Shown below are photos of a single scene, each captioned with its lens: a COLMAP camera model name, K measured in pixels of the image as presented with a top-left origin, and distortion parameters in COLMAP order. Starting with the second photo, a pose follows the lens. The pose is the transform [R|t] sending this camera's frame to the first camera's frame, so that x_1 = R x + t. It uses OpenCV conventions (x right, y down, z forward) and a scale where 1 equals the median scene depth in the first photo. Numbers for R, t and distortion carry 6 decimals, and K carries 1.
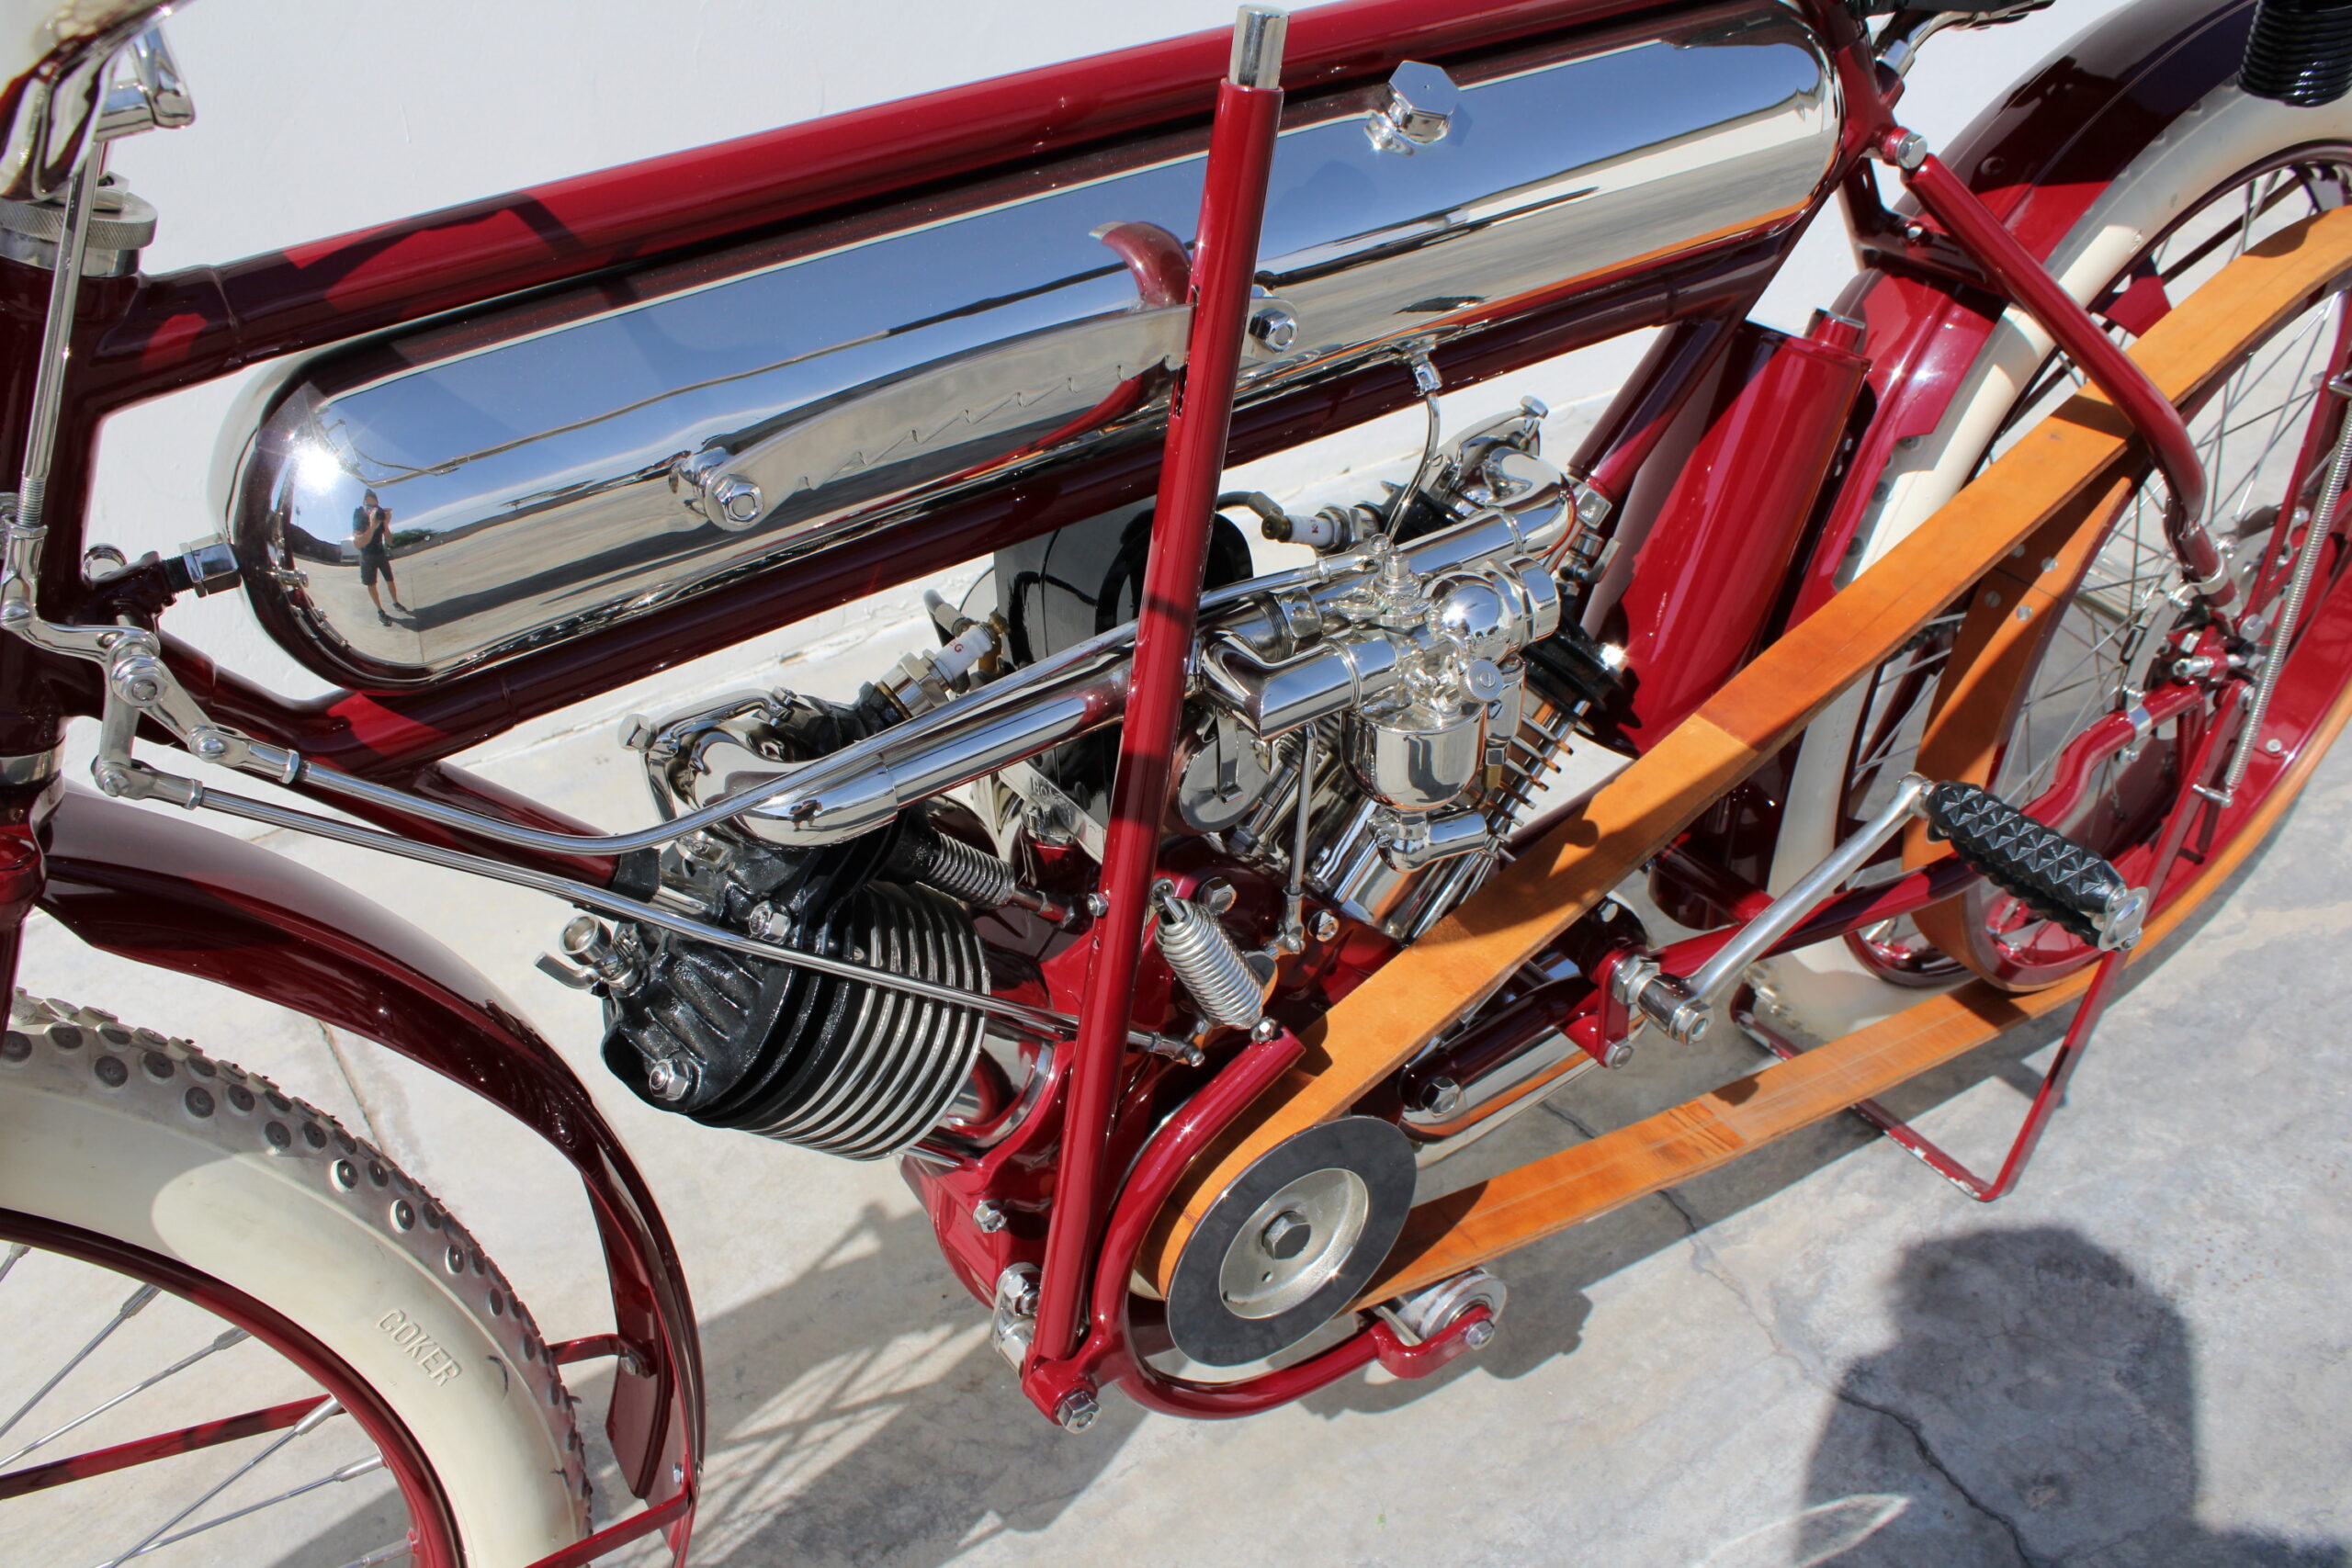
lens RADIAL K [[1961.1, 0, 1154.0], [0, 1961.1, 787.7], [0, 0, 1]] dist [-0.175240, 0.153707]
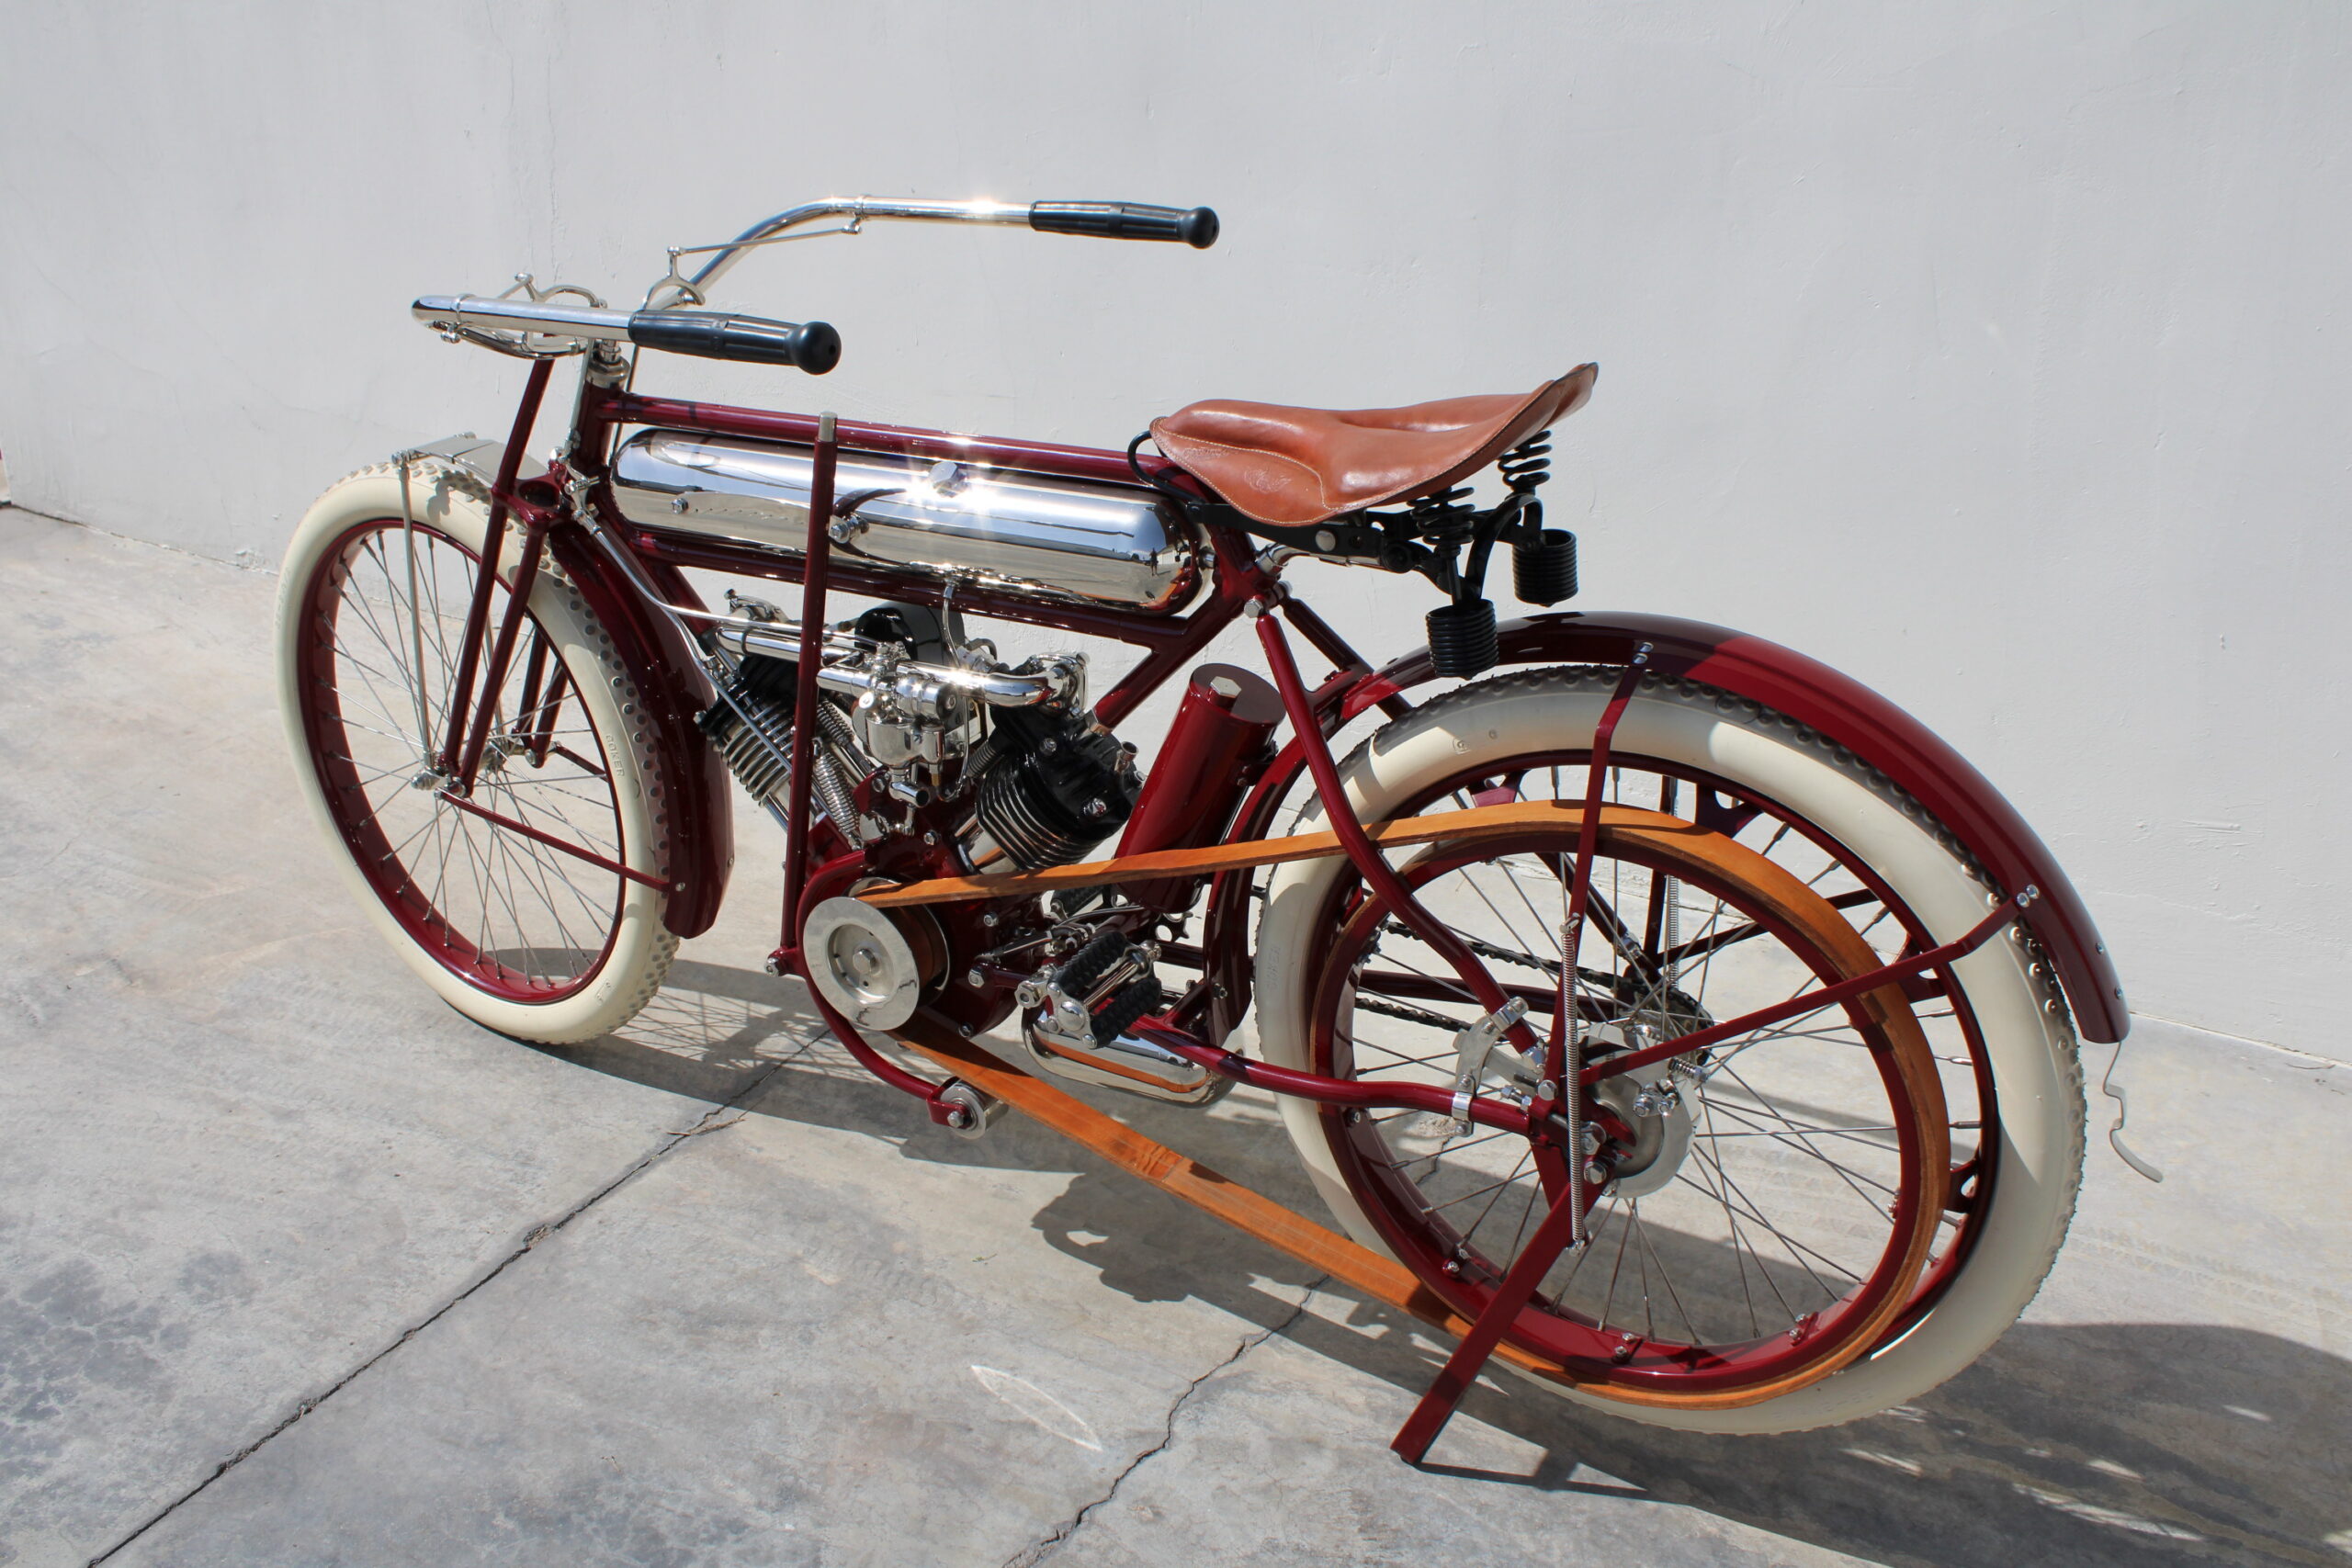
lens RADIAL K [[2147.0, 0, 1171.1], [0, 2147.0, 776.4], [0, 0, 1]] dist [-0.163797, 0.157624]
pose [[0.427593, 0.386263, -0.817291, 1.527243], [-0.520605, 0.844348, 0.126679, -0.306391], [0.739010, 0.371319, 0.562127, -0.105370]]
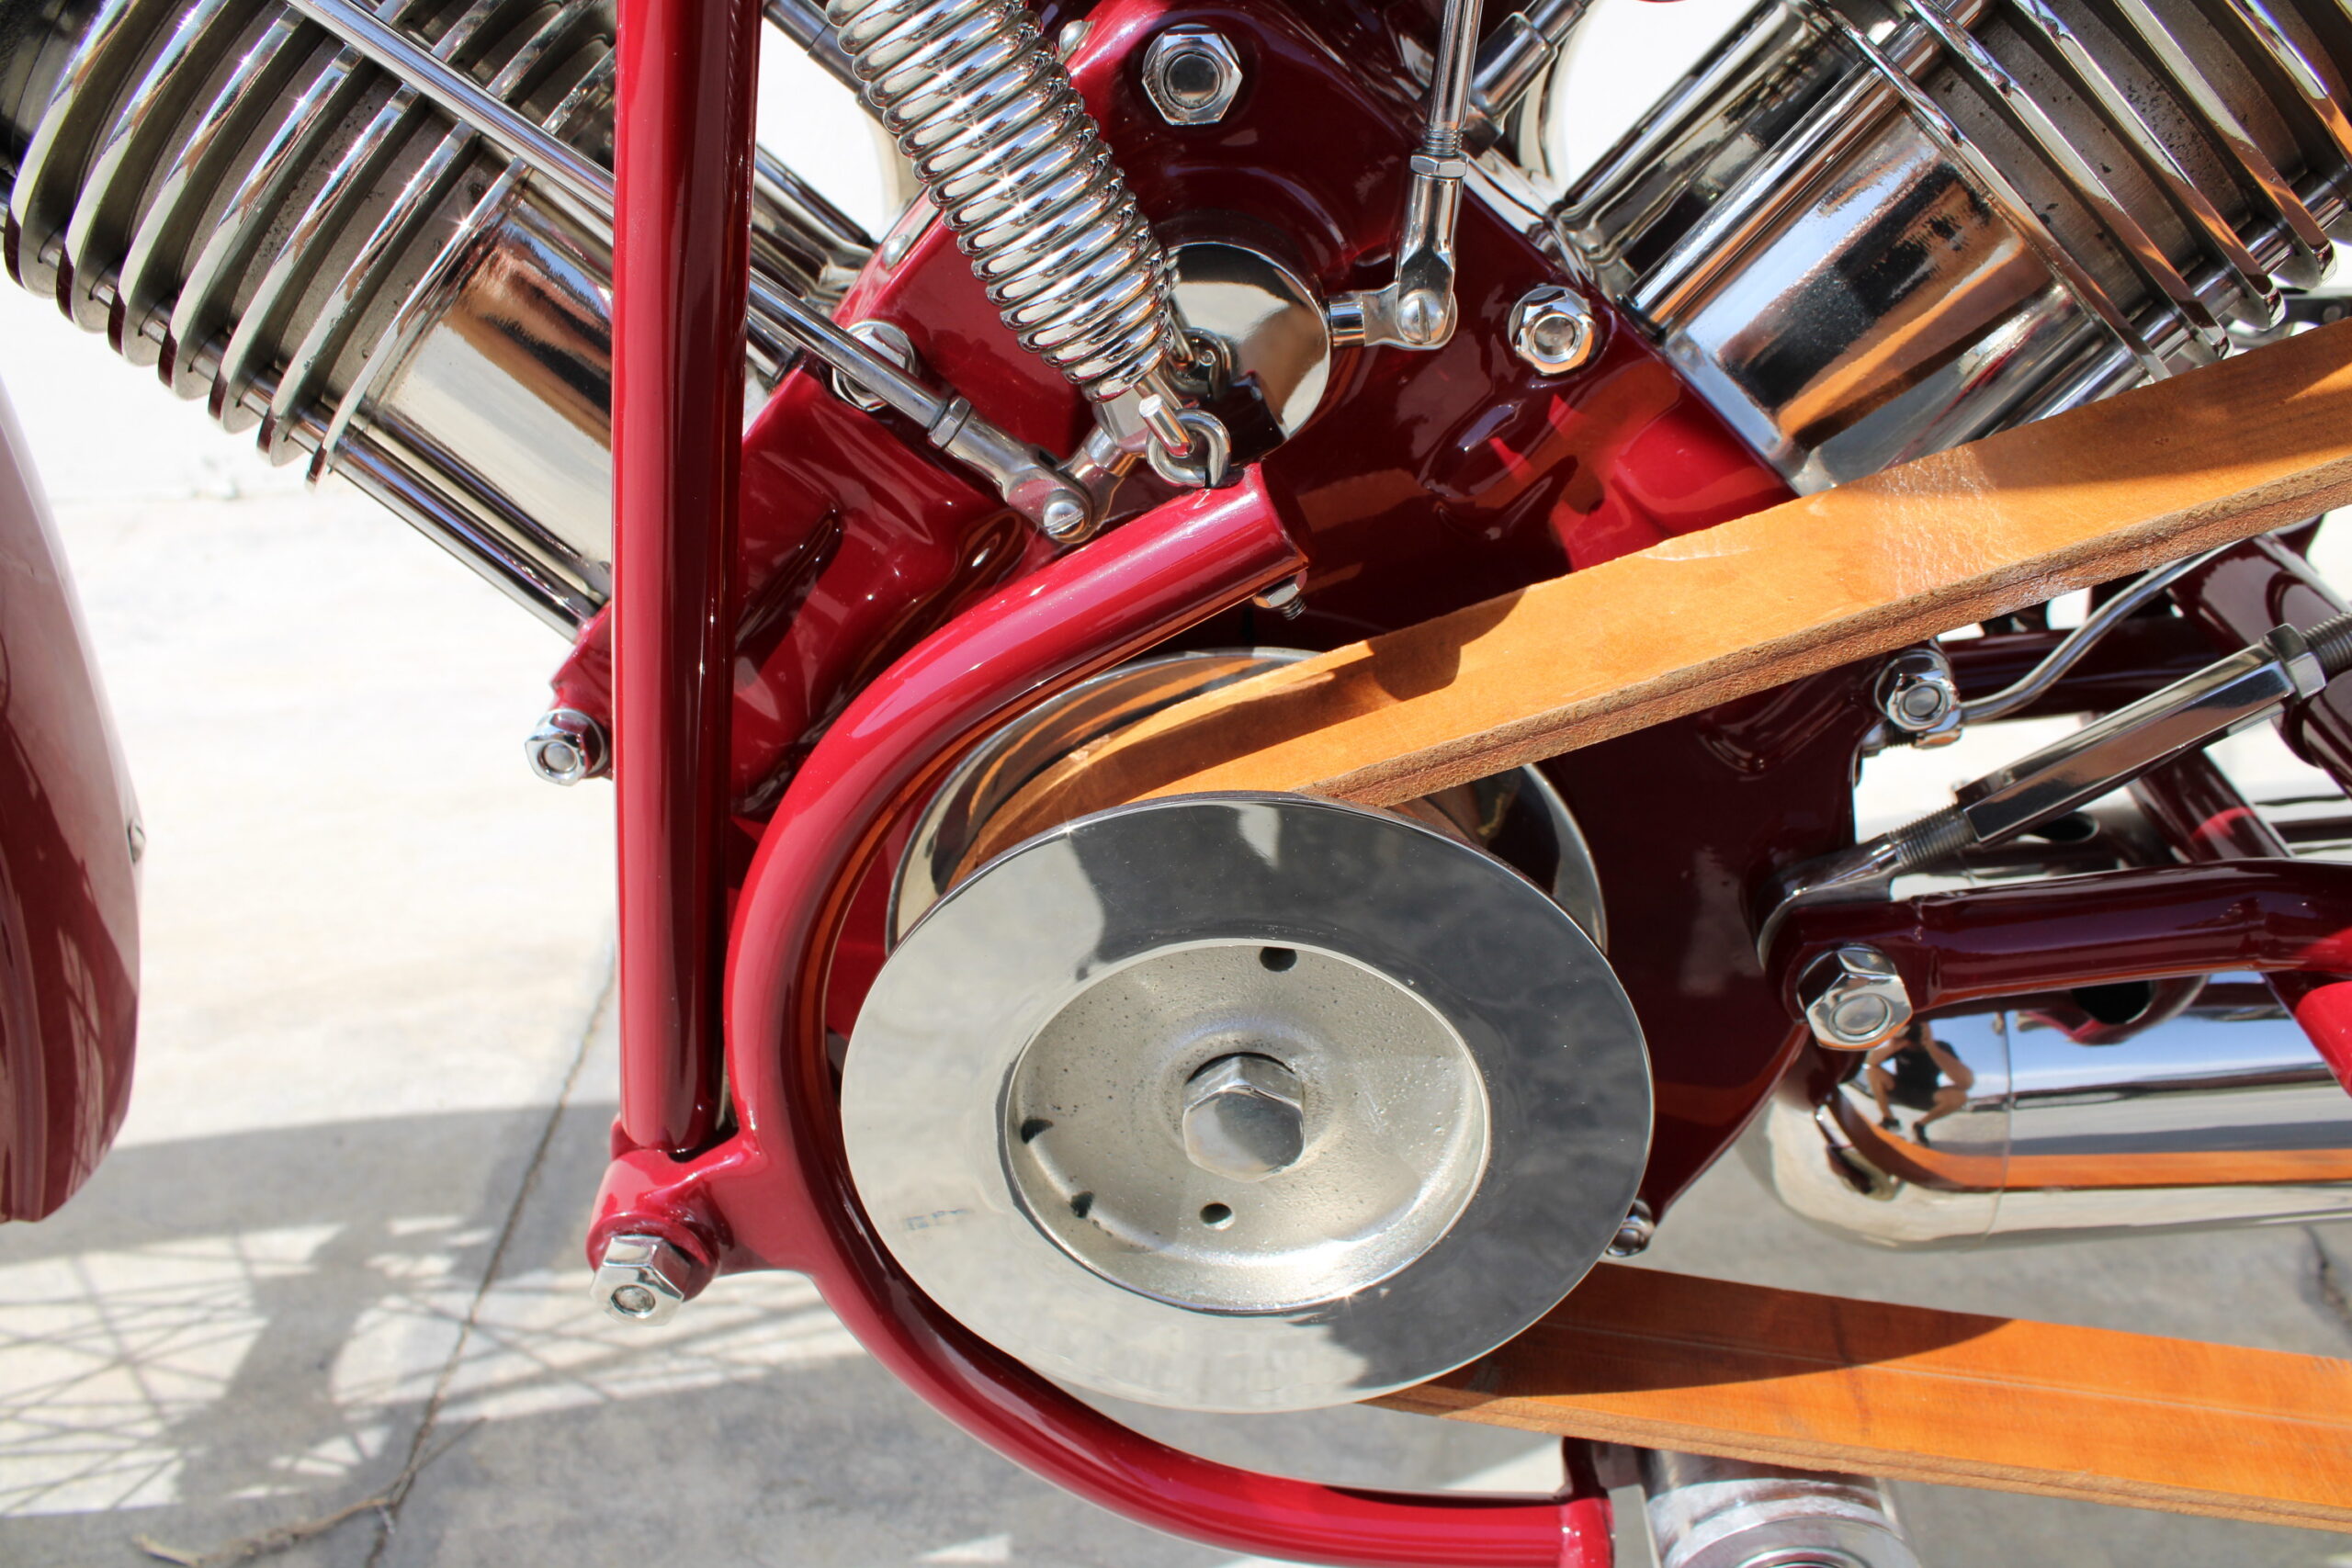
lens RADIAL K [[1896.4, 0, 1167.1], [0, 1896.4, 842.1], [0, 0, 1]] dist [-0.009673, -0.002153]
pose [[0.810129, 0.304372, -0.501047, 0.174243], [-0.313370, 0.947144, 0.068684, 0.118355], [0.495469, 0.101370, 0.862690, 0.487691]]
